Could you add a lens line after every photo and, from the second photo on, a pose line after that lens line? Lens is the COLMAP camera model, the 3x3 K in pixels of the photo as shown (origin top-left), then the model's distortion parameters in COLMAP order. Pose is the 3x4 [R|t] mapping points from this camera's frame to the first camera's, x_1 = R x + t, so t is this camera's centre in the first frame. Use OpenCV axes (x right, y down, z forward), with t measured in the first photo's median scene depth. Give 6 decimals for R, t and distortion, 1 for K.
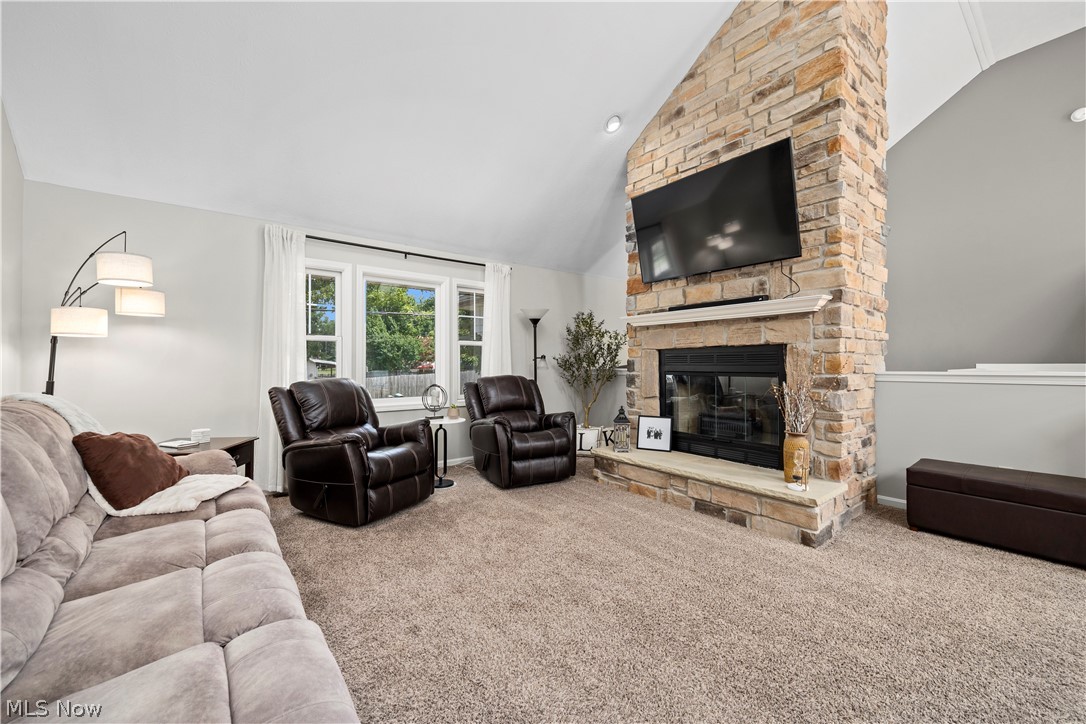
lens RADIAL K [[438.8, 0, 543.0], [0, 438.8, 362.0], [0, 0, 1]] dist [0.009553, 0.000040]
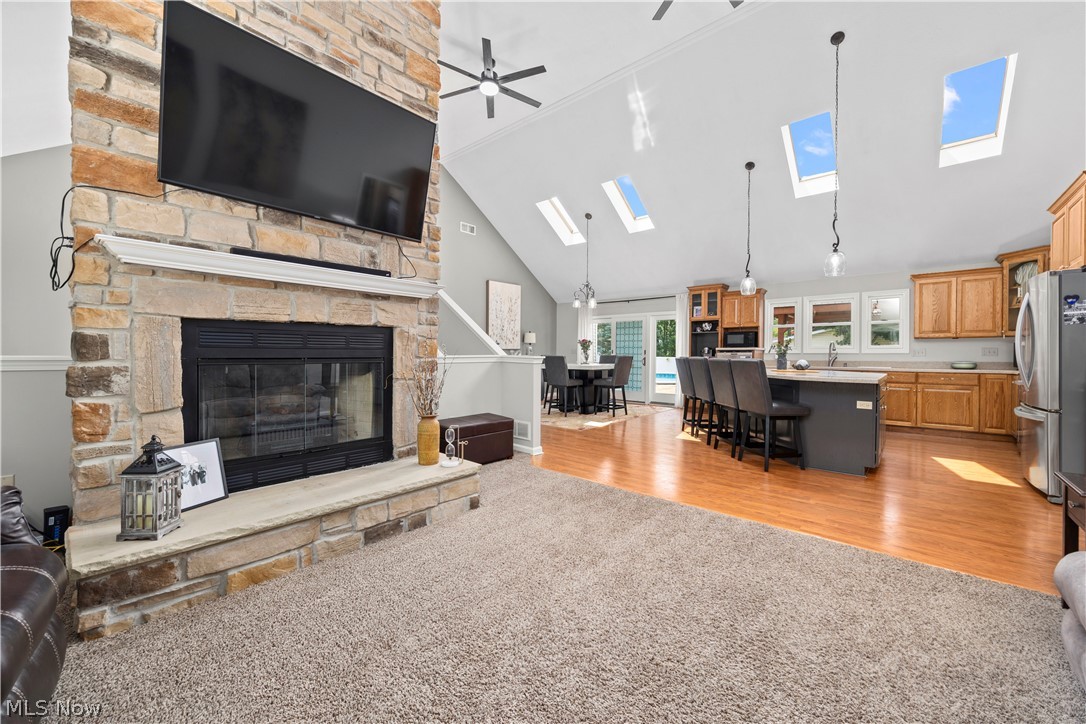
lens RADIAL K [[417.0, 0, 543.0], [0, 417.0, 362.0], [0, 0, 1]] dist [-0.005556, -0.000010]
pose [[-0.187270, -0.019271, 0.982119, -0.349940], [-0.009111, 0.999799, 0.017881, 0.013709], [-0.982266, -0.005600, -0.187408, 0.752364]]
